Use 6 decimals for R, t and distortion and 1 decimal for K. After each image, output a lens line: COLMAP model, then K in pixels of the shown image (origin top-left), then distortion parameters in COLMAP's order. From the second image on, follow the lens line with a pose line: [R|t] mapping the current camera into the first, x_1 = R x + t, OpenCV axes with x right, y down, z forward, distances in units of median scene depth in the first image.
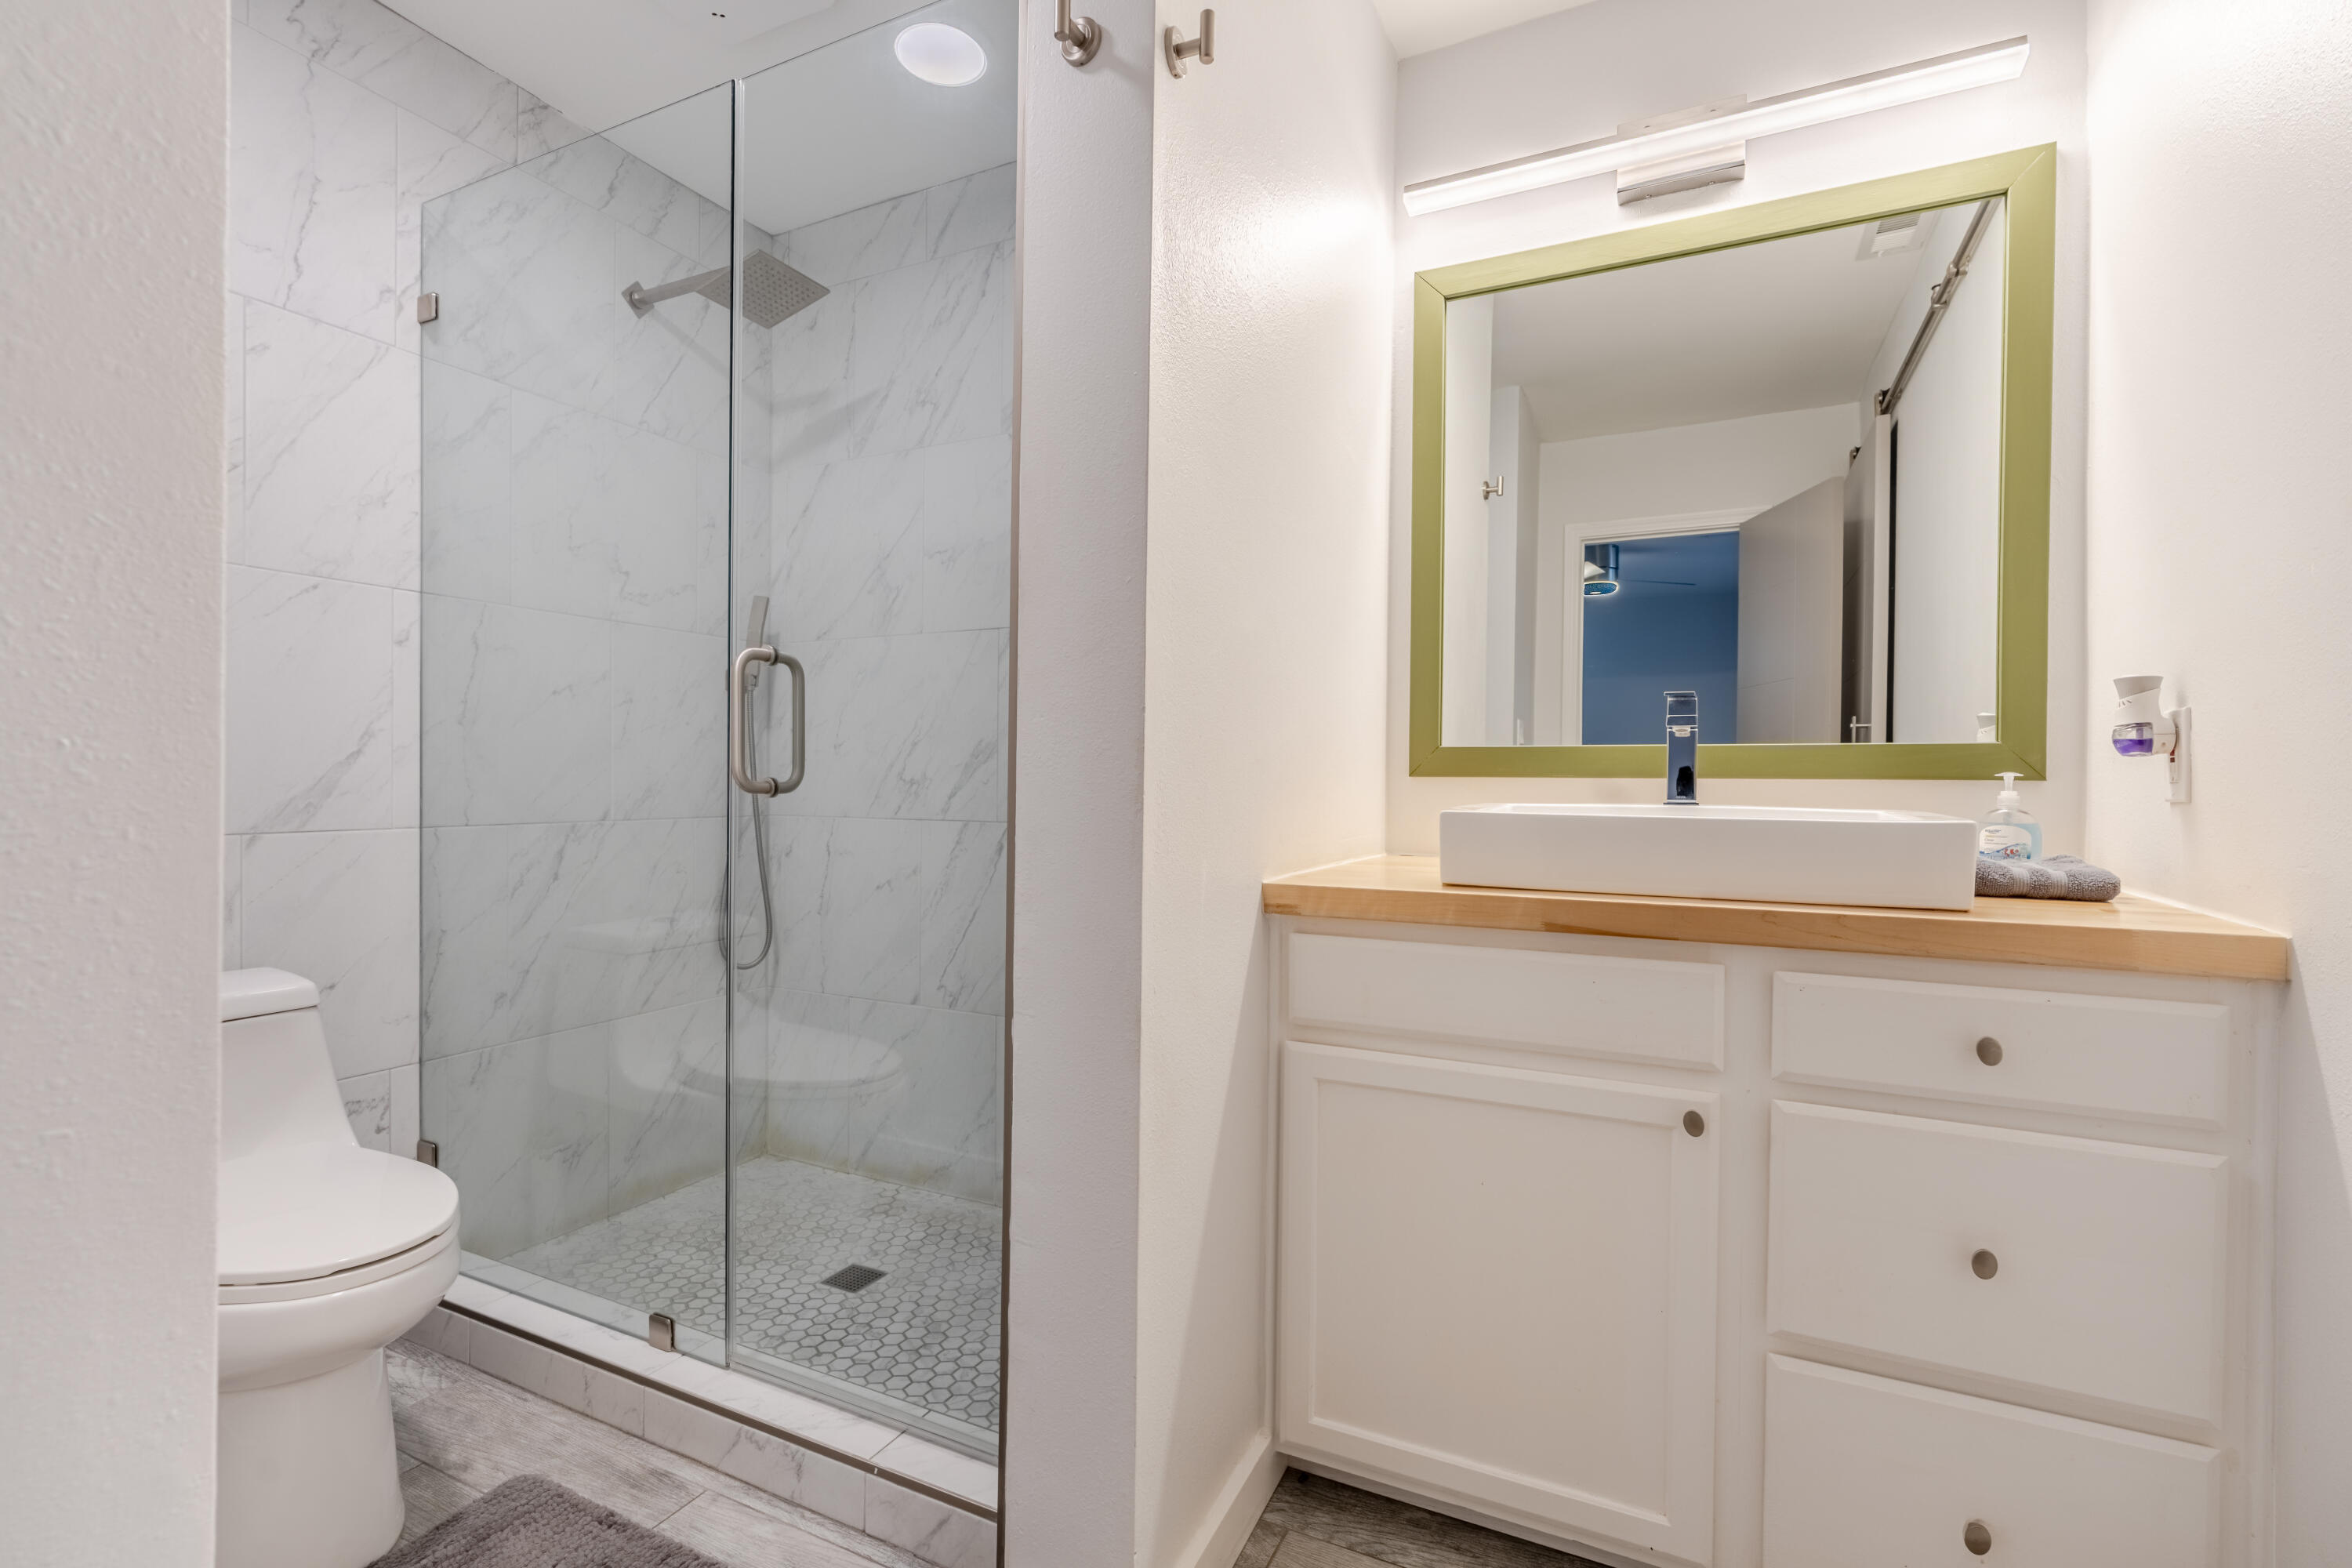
lens RADIAL K [[1059.5, 0, 1177.1], [0, 1059.5, 788.0], [0, 0, 1]] dist [-0.002741, 0.001197]
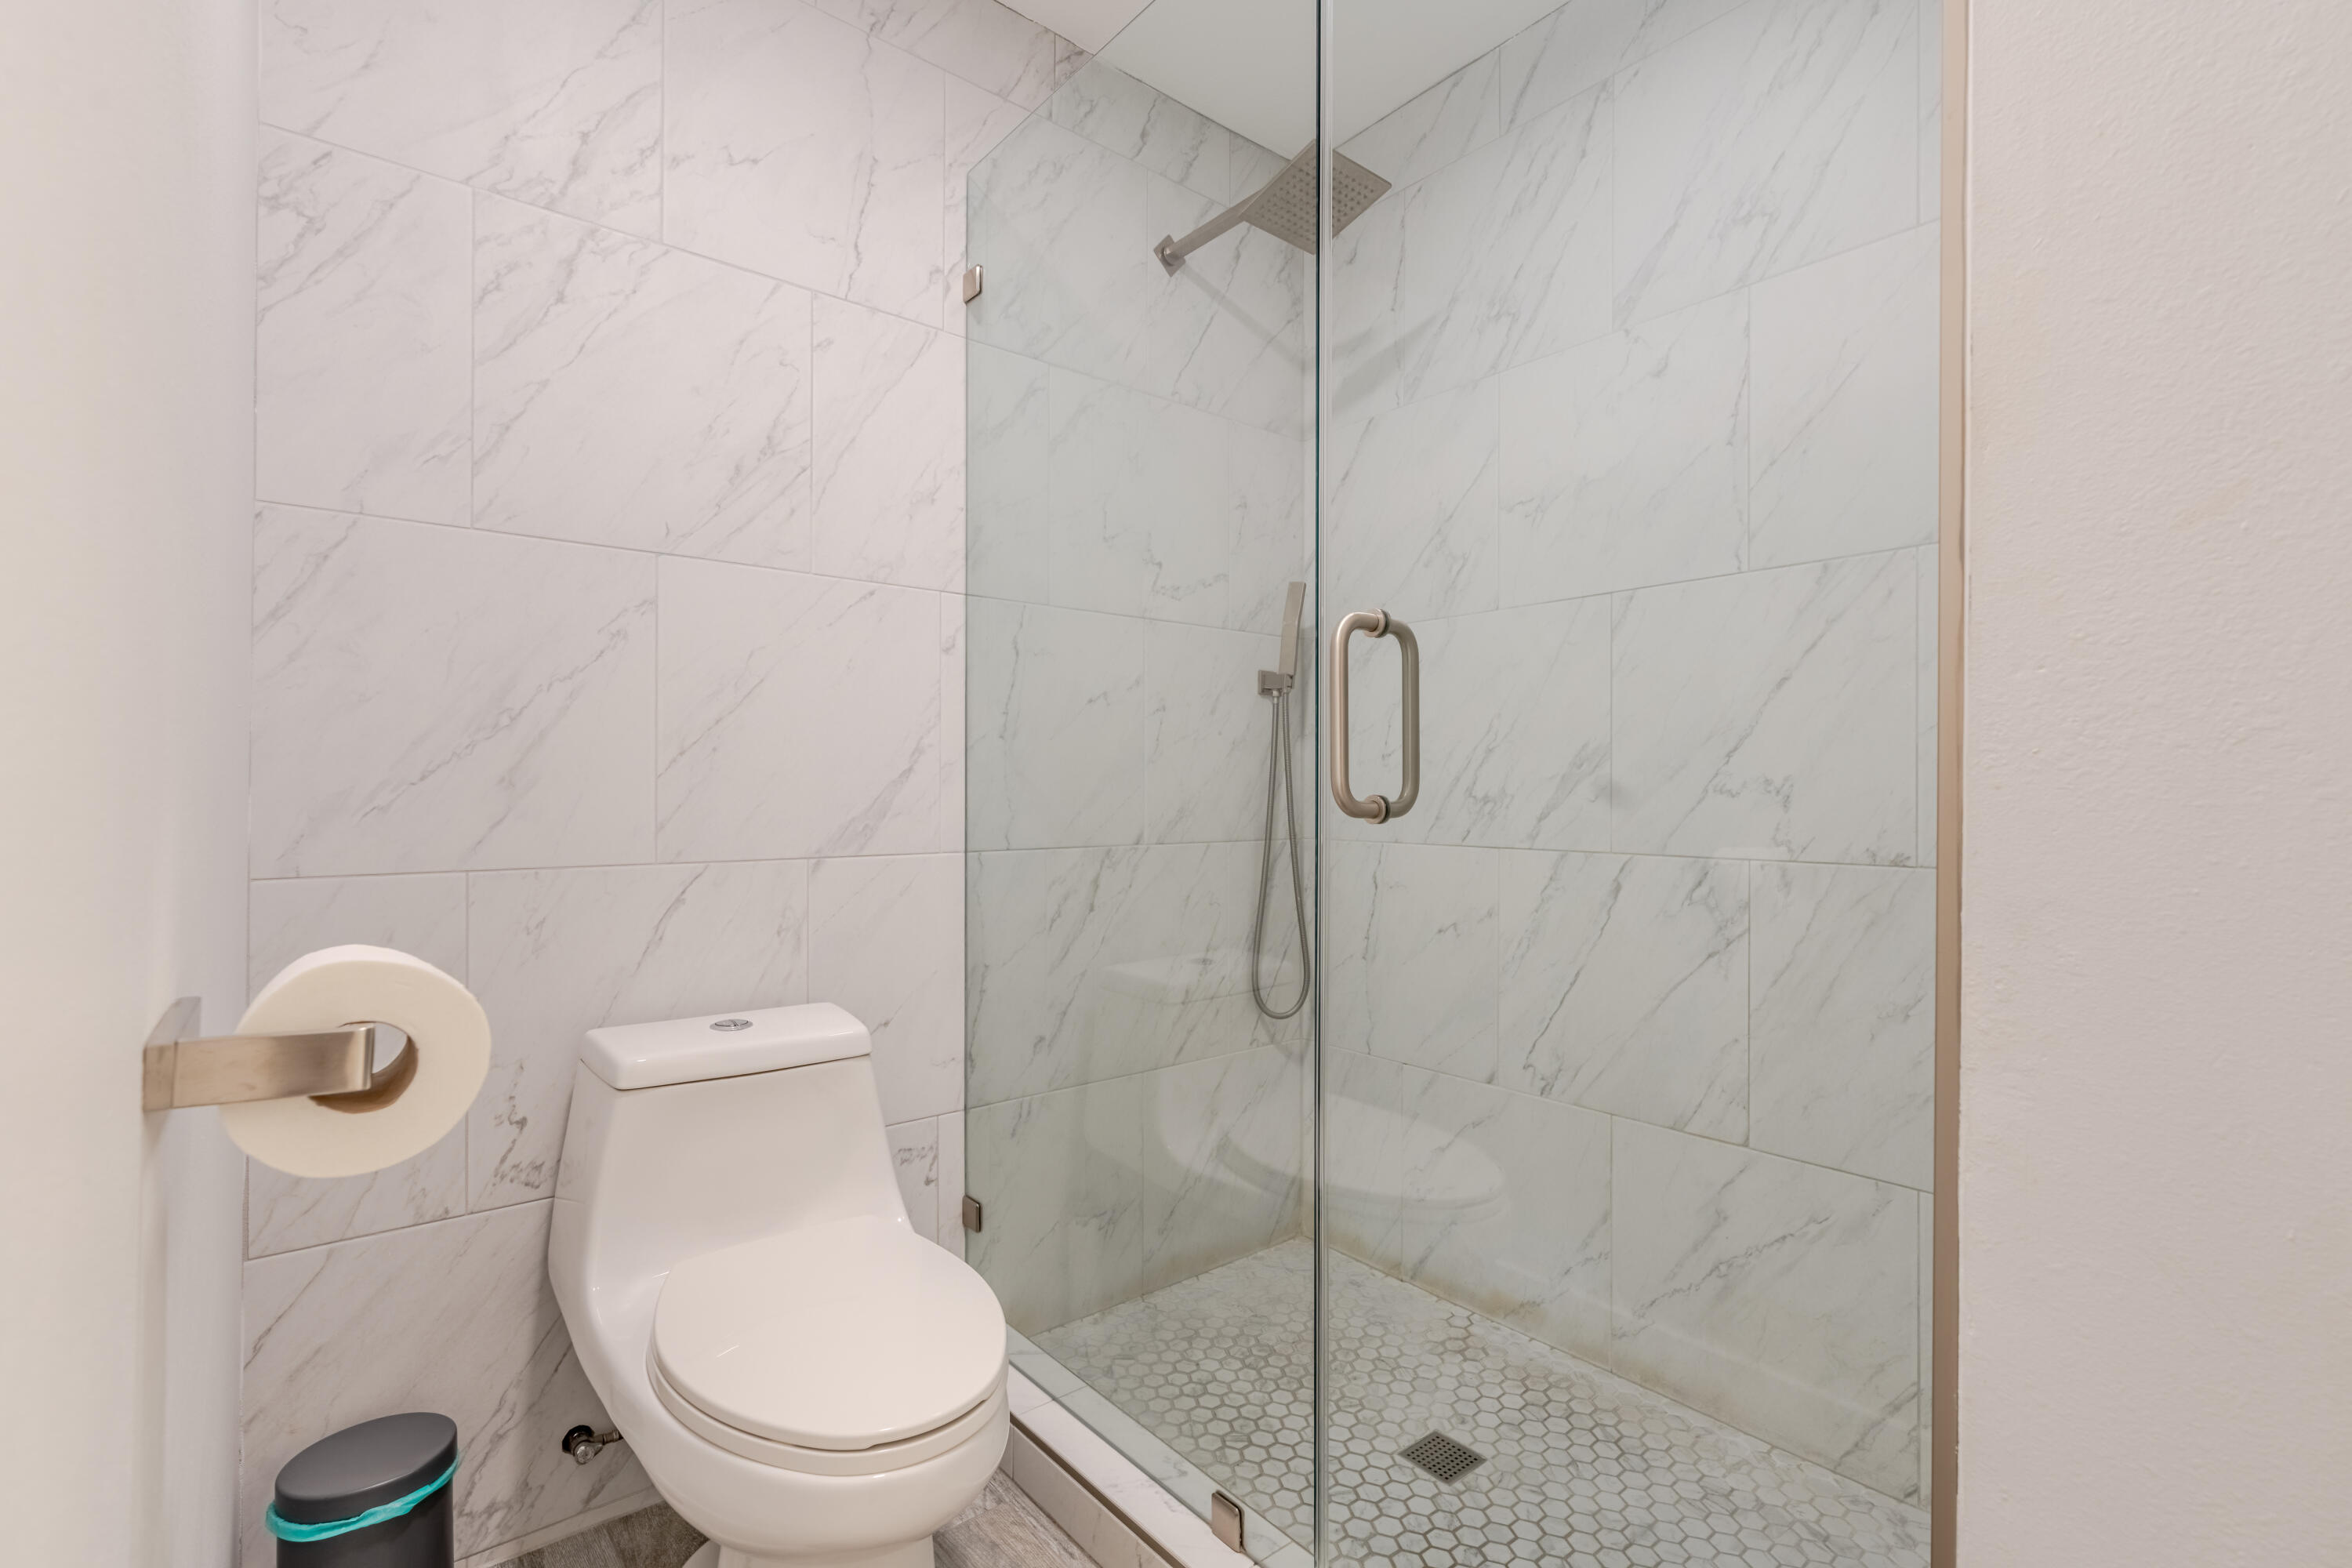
lens RADIAL K [[1050.9, 0, 1172.0], [0, 1050.9, 790.2], [0, 0, 1]] dist [-0.005150, 0.000180]
pose [[0.910862, -0.007366, -0.412646, -0.181508], [0.002236, 0.999914, -0.012913, -0.003859], [0.412706, 0.010840, 0.910800, 0.251902]]
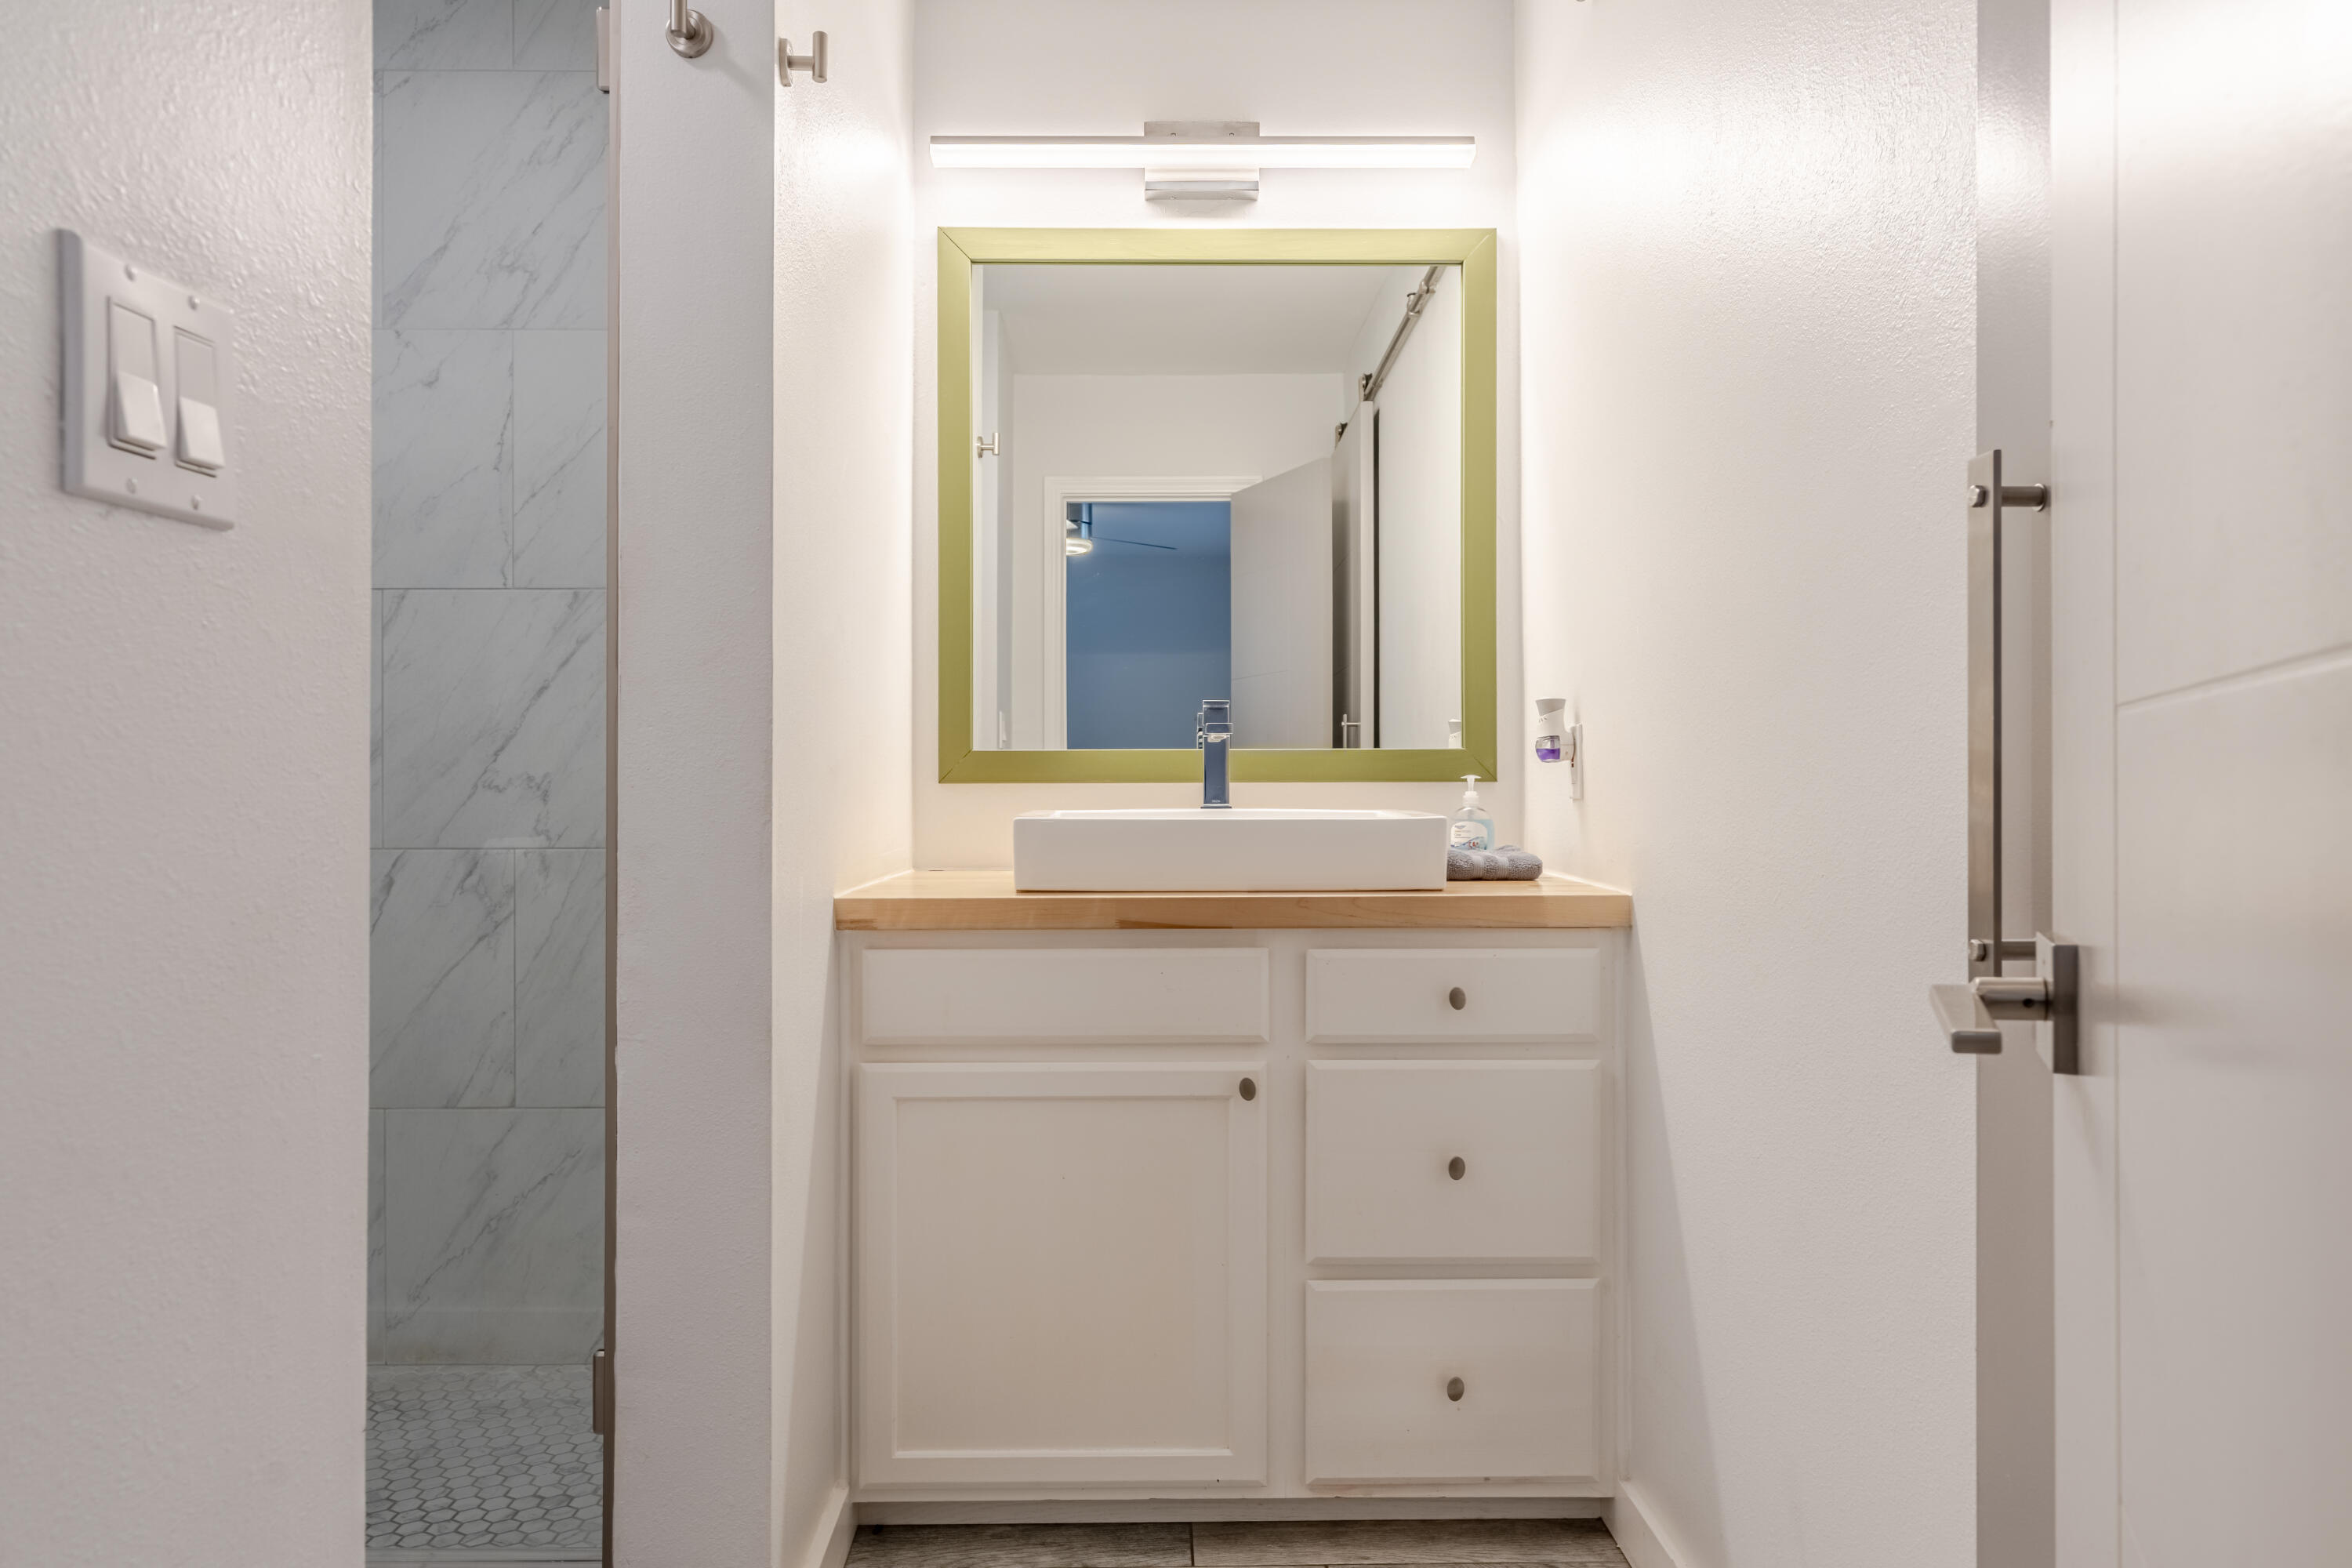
lens RADIAL K [[1573.4, 0, 1181.0], [0, 1573.4, 787.4], [0, 0, 1]] dist [0.002586, 0.001107]
pose [[0.889258, -0.010871, 0.457276, -0.219456], [0.013321, 0.999909, -0.002134, -0.001580], [-0.457212, 0.007989, 0.889322, -0.299870]]
